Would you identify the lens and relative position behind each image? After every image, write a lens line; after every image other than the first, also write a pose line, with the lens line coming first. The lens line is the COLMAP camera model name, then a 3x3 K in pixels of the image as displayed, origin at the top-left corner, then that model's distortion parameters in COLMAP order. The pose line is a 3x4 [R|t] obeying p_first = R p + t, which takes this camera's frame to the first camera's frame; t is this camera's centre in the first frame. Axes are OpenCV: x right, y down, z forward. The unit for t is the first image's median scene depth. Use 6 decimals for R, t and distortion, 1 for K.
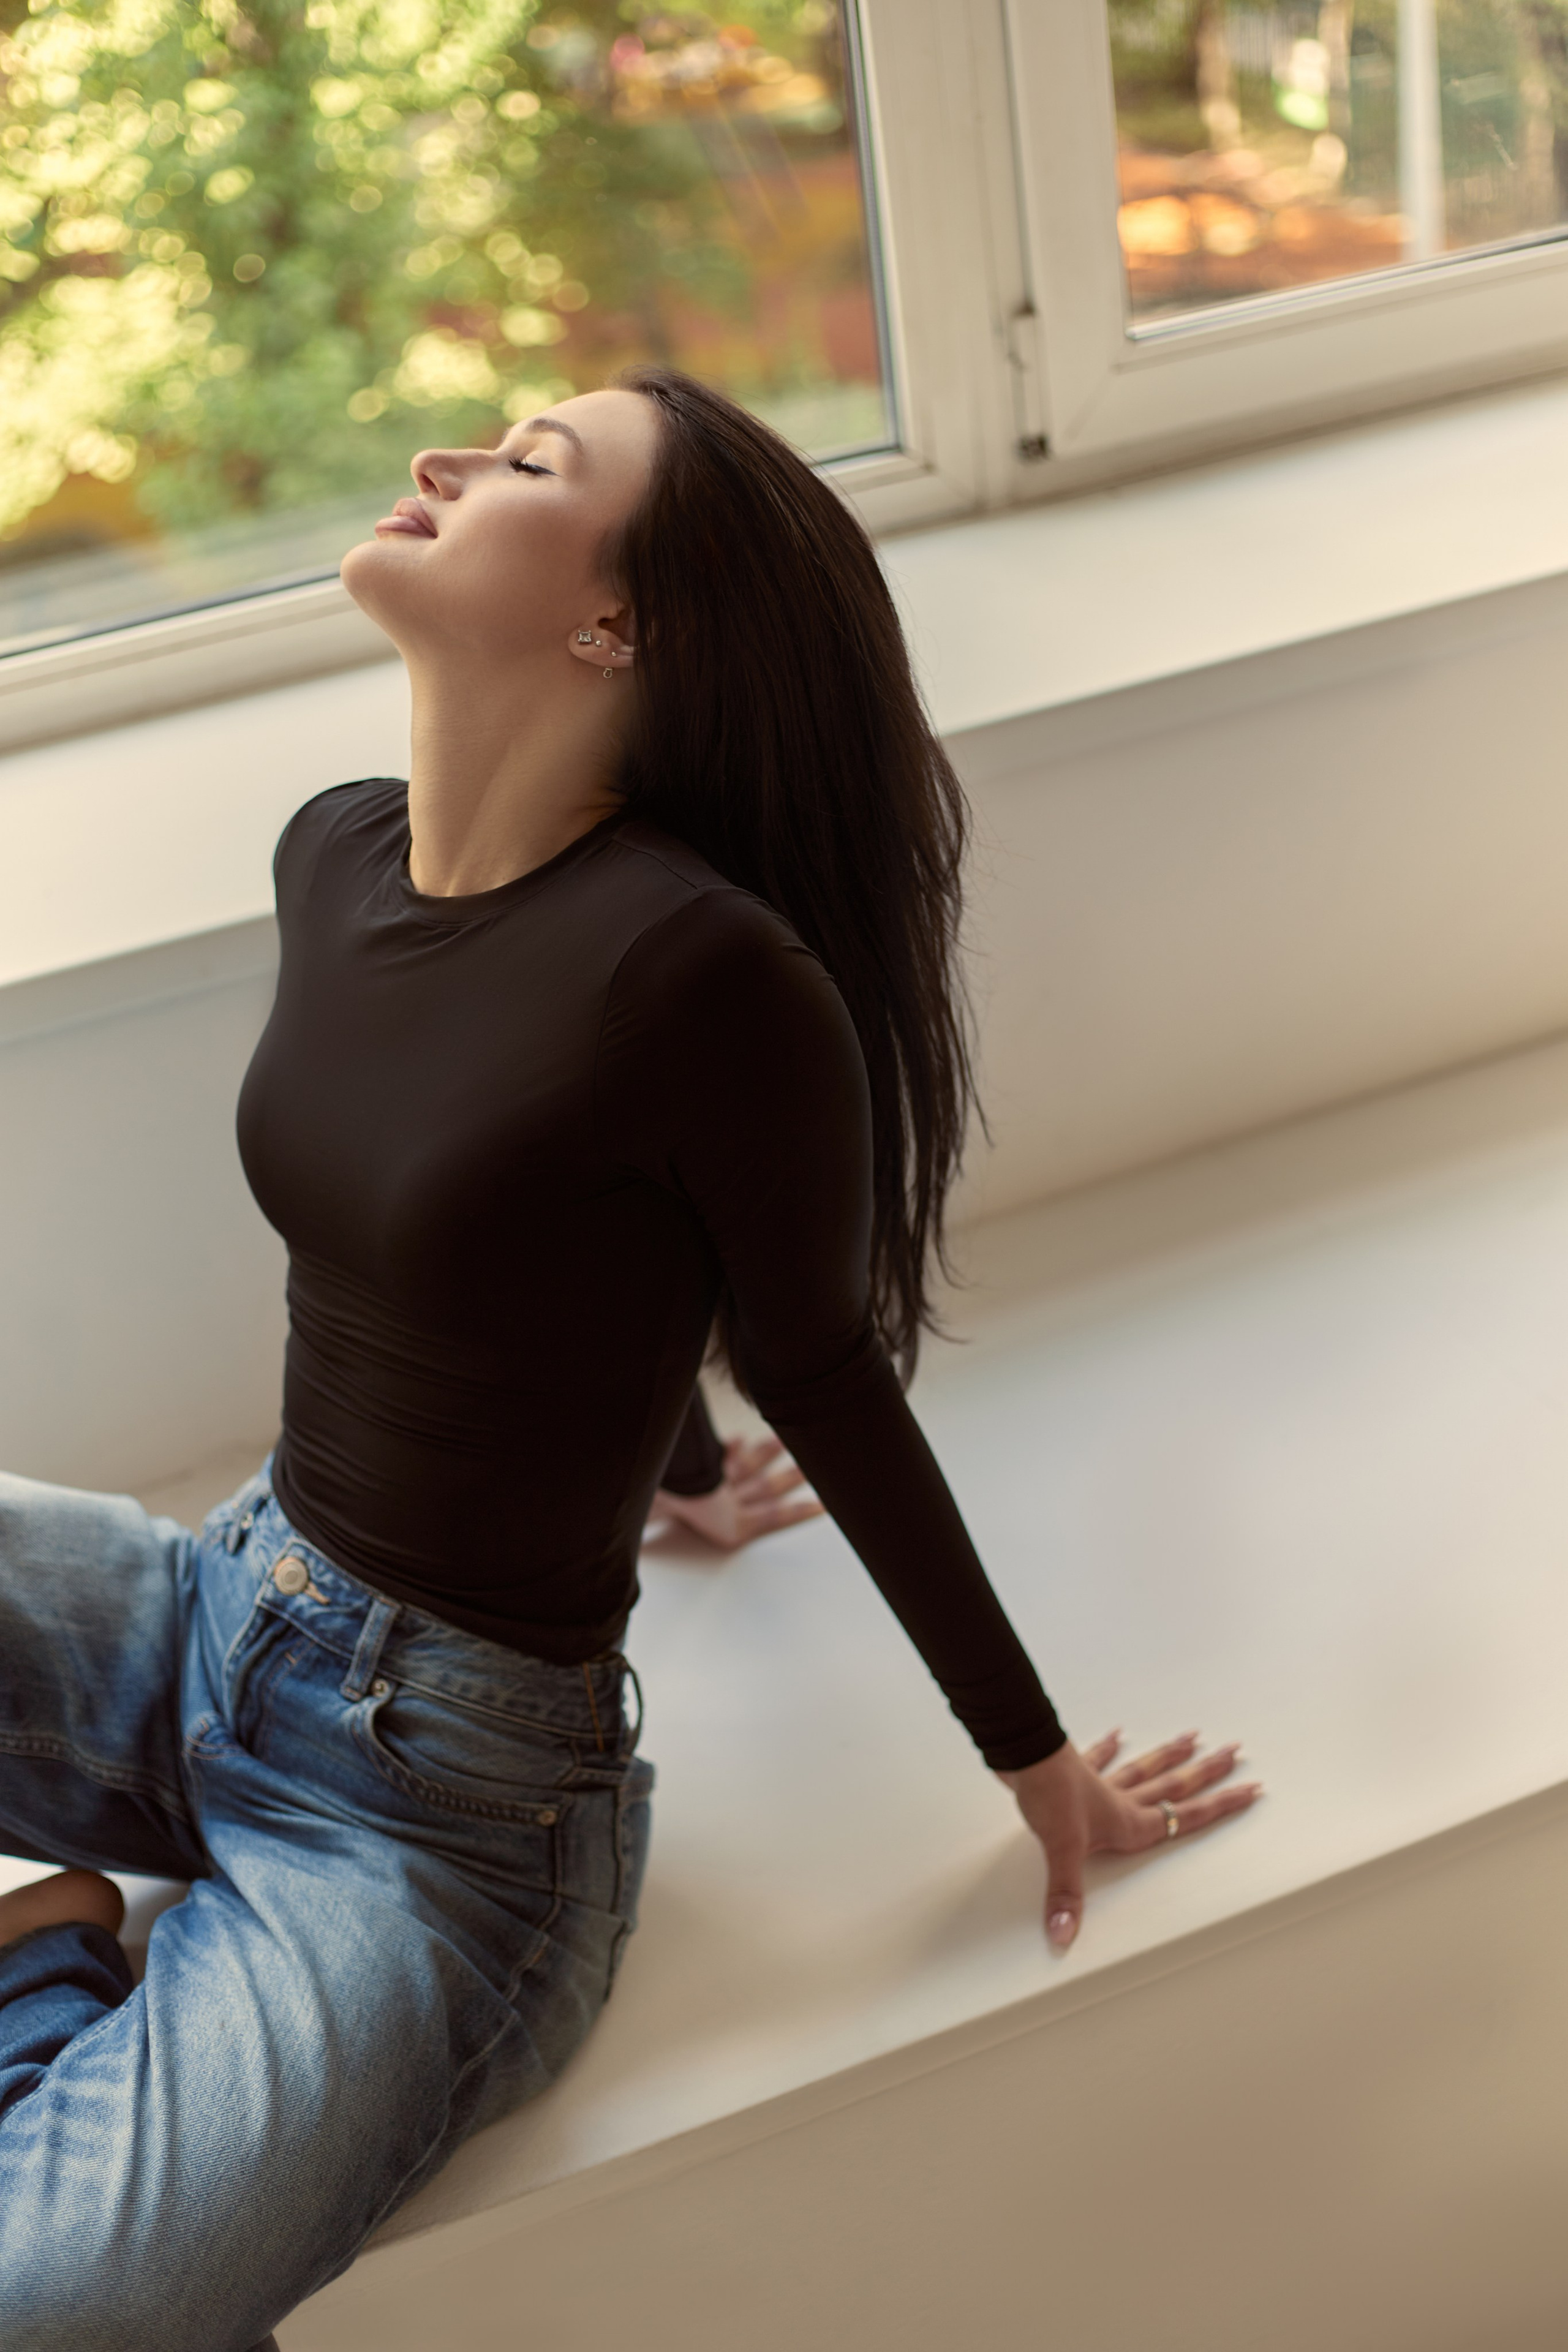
lens RADIAL K [[3597.4, 0, 784.0], [0, 3597.4, 1176.0], [0, 0, 1]] dist [-0.027372, -1.060363]
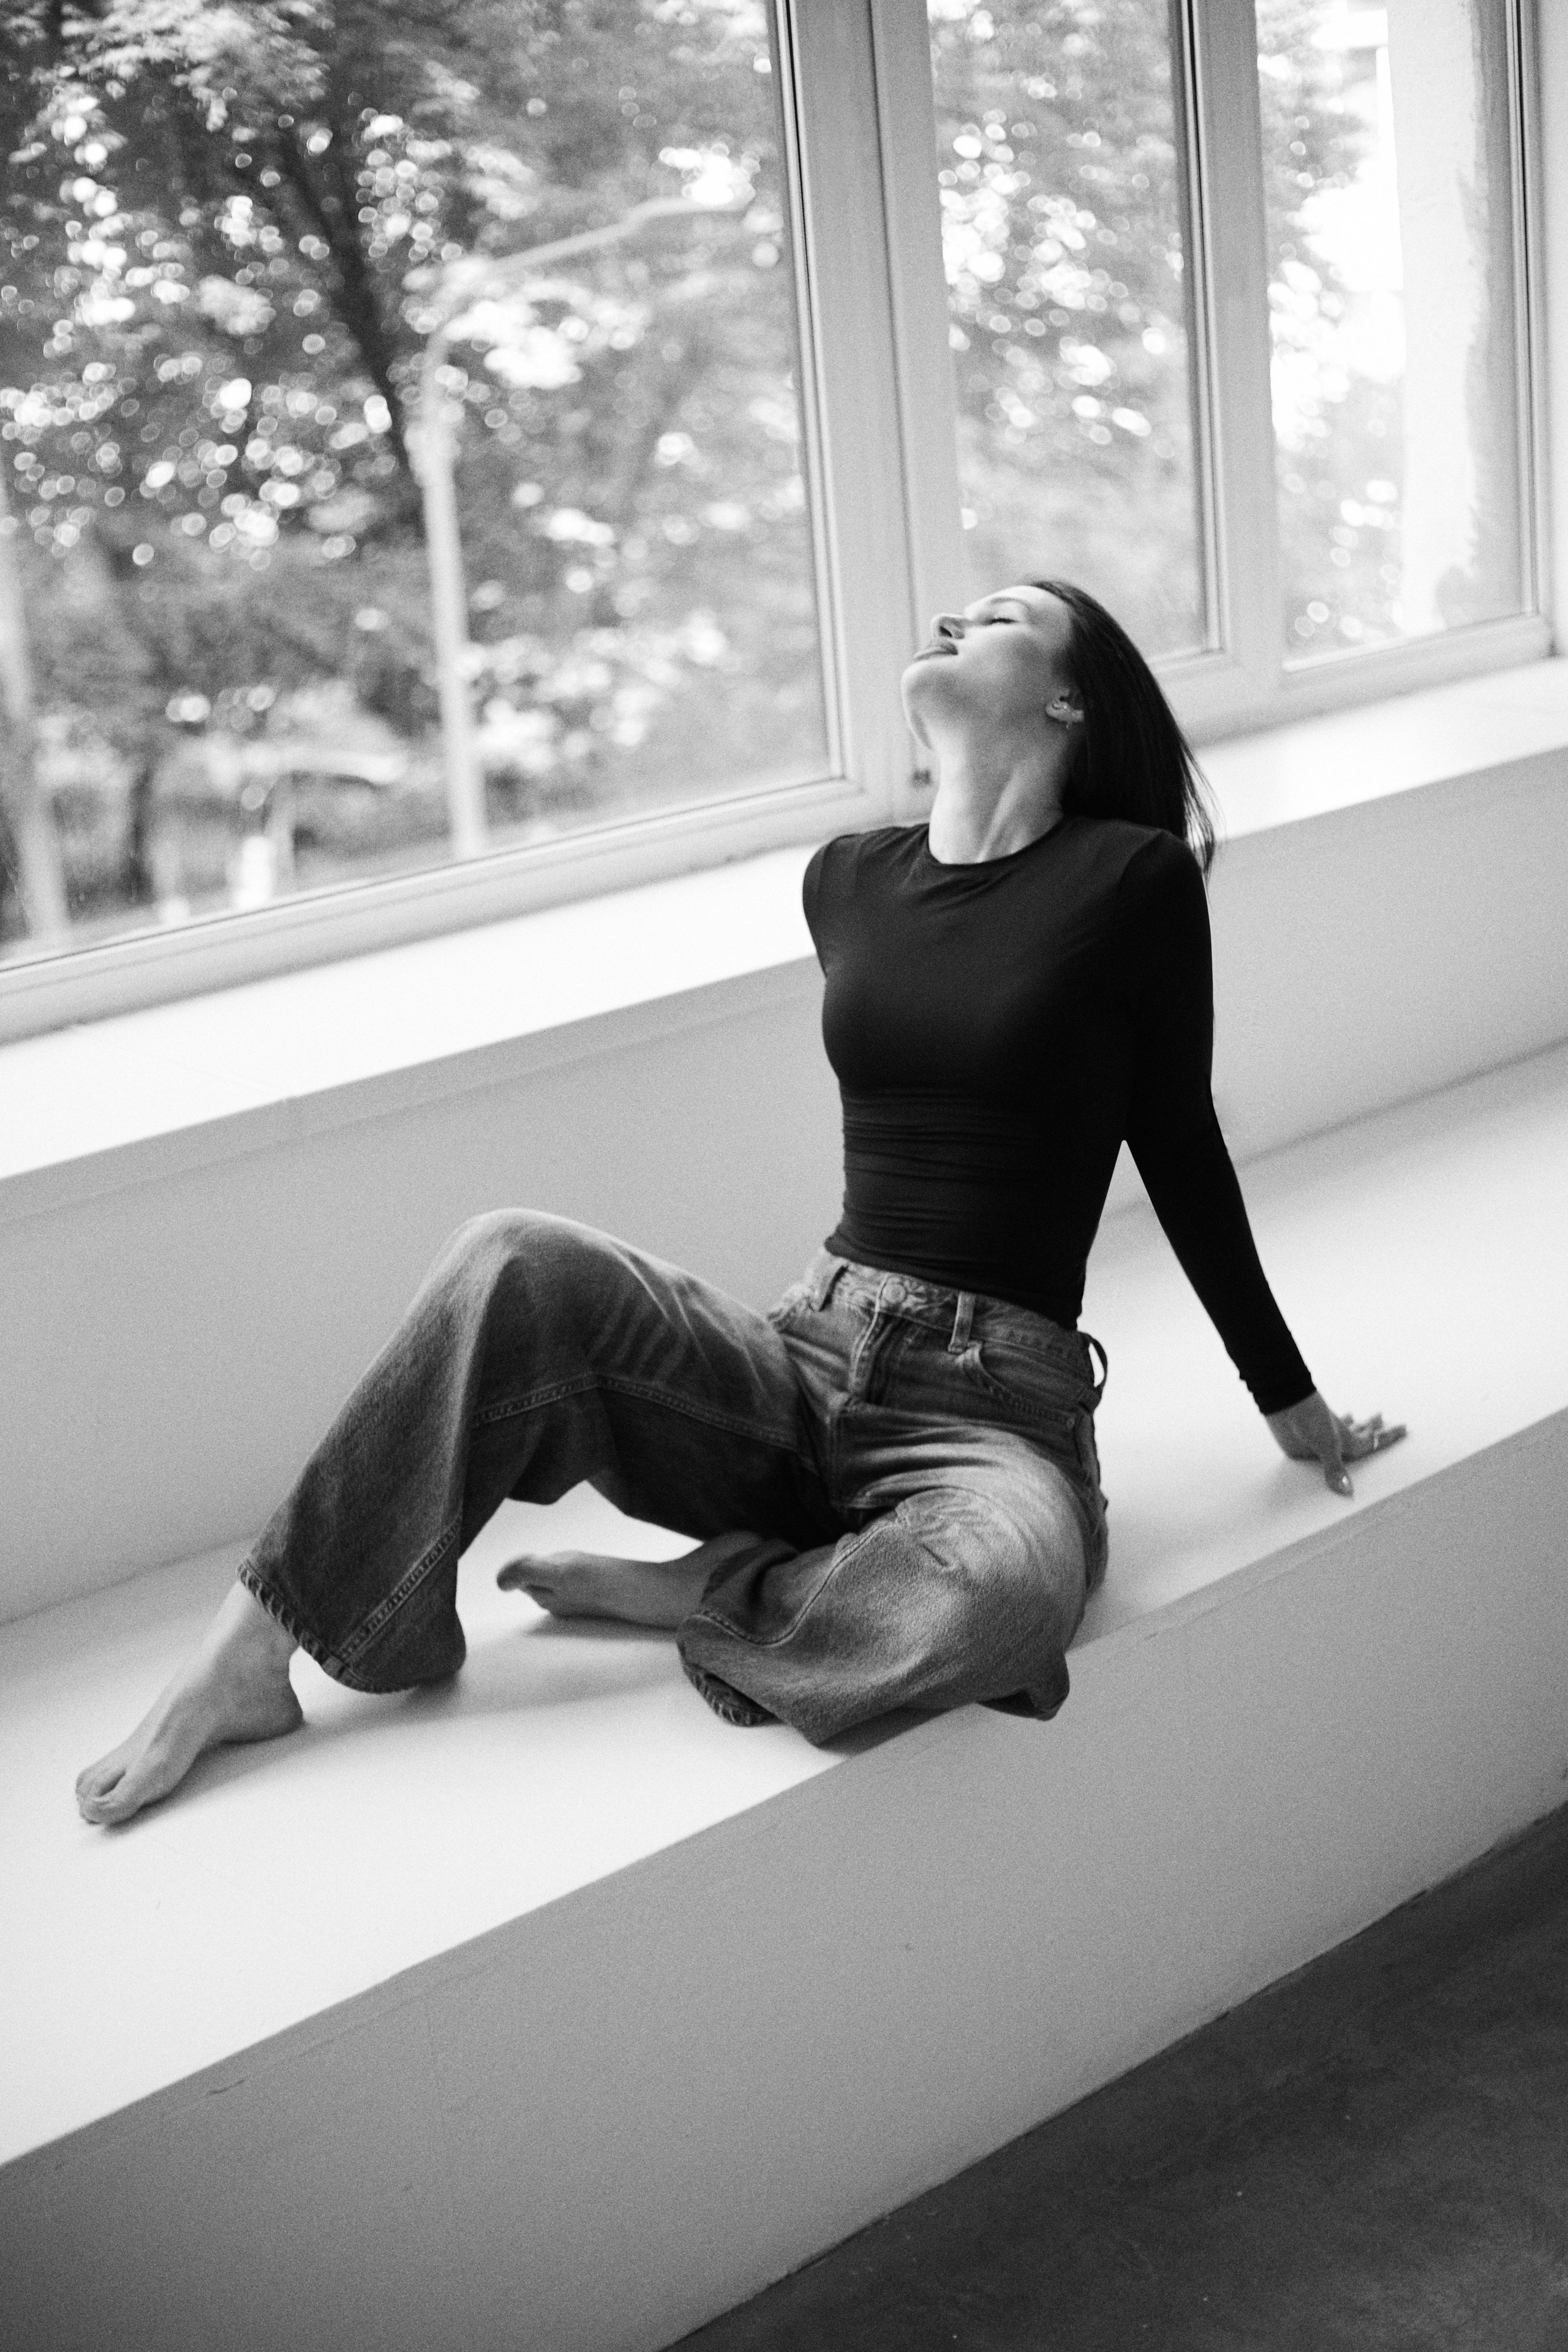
lens RADIAL K [[3597.4, 0, 784.0], [0, 3597.4, 1176.0], [0, 0, 1]] dist [-0.027372, -1.060363]
pose [[0.936922, -0.046920, 0.346375, -0.748786], [0.130228, 0.966462, -0.221342, 0.416023], [-0.324373, 0.252488, 0.911610, -0.470866]]
